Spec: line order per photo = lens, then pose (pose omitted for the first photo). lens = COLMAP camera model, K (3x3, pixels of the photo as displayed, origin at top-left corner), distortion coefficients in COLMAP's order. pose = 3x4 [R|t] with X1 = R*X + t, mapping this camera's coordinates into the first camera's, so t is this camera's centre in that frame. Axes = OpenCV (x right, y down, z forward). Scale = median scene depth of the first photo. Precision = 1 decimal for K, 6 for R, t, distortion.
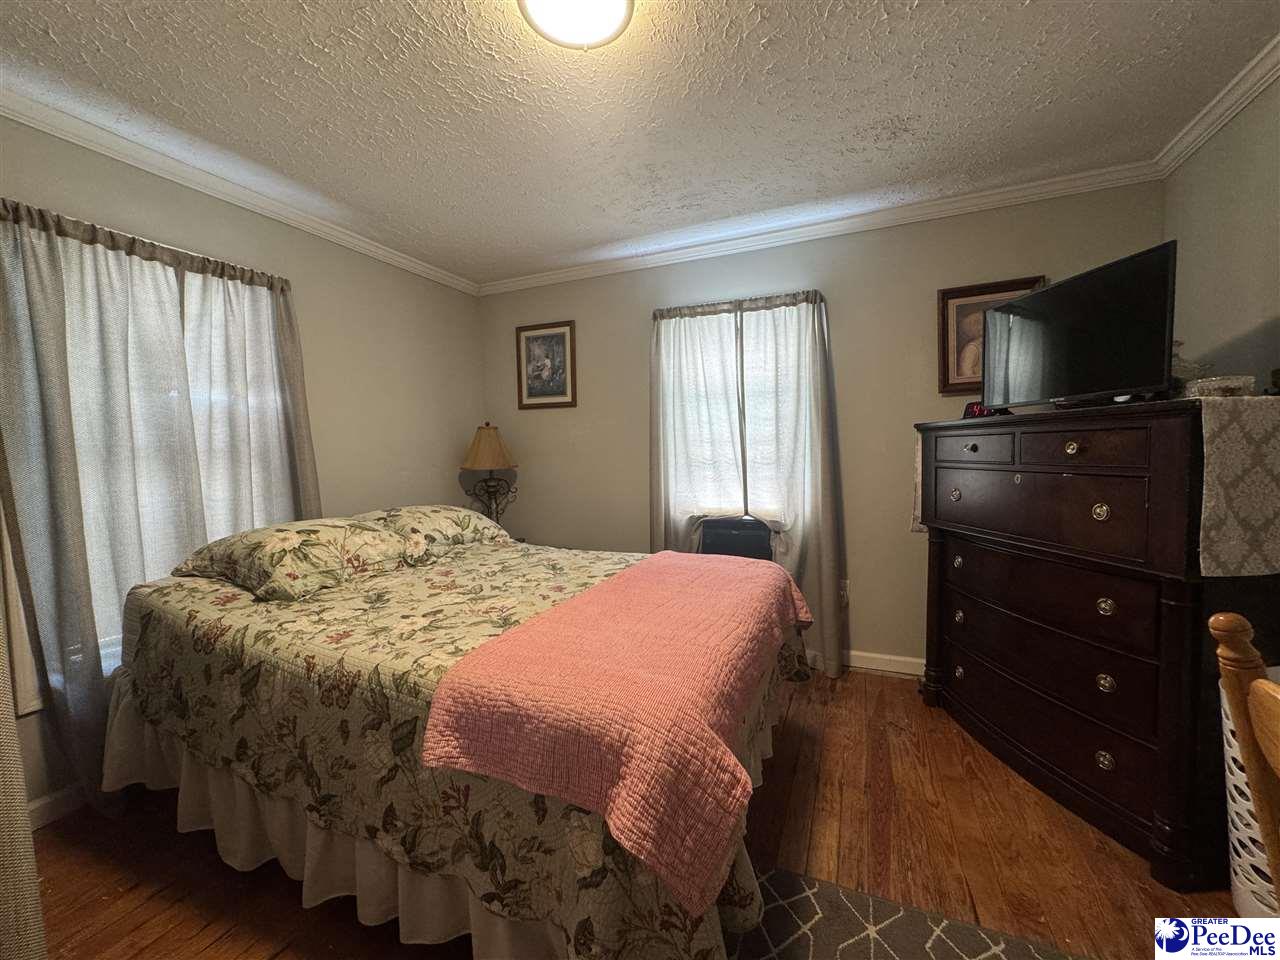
lens RADIAL K [[514.2, 0, 637.1], [0, 514.2, 482.7], [0, 0, 1]] dist [-0.002520, 0.000361]
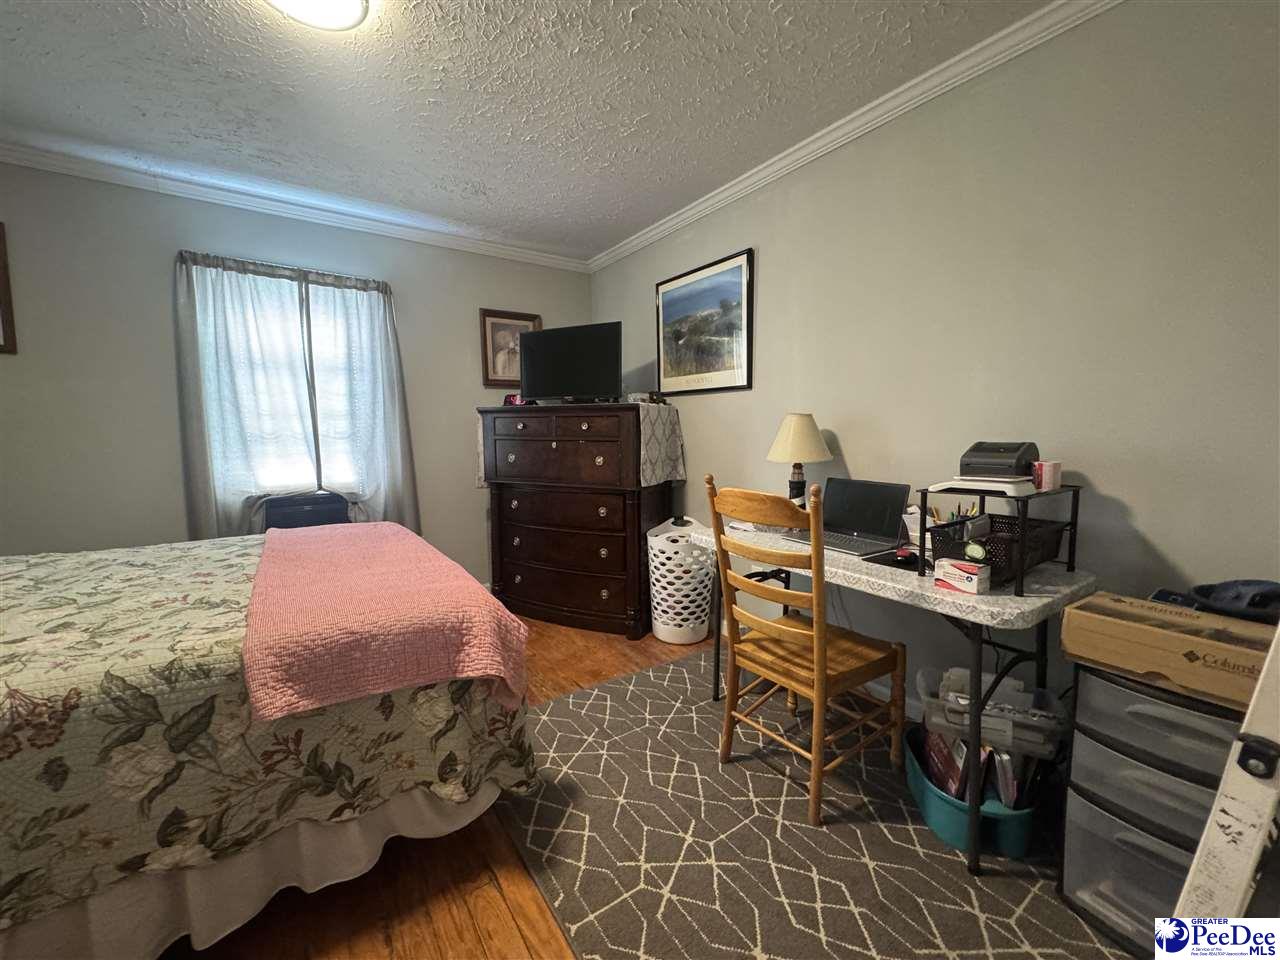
lens RADIAL K [[514.2, 0, 638.0], [0, 514.2, 483.6], [0, 0, 1]] dist [-0.002520, 0.000361]
pose [[0.533683, -0.069441, 0.842829, -0.426940], [0.041225, 0.997574, 0.056086, 0.029328], [-0.844679, 0.004813, 0.535251, -0.080103]]
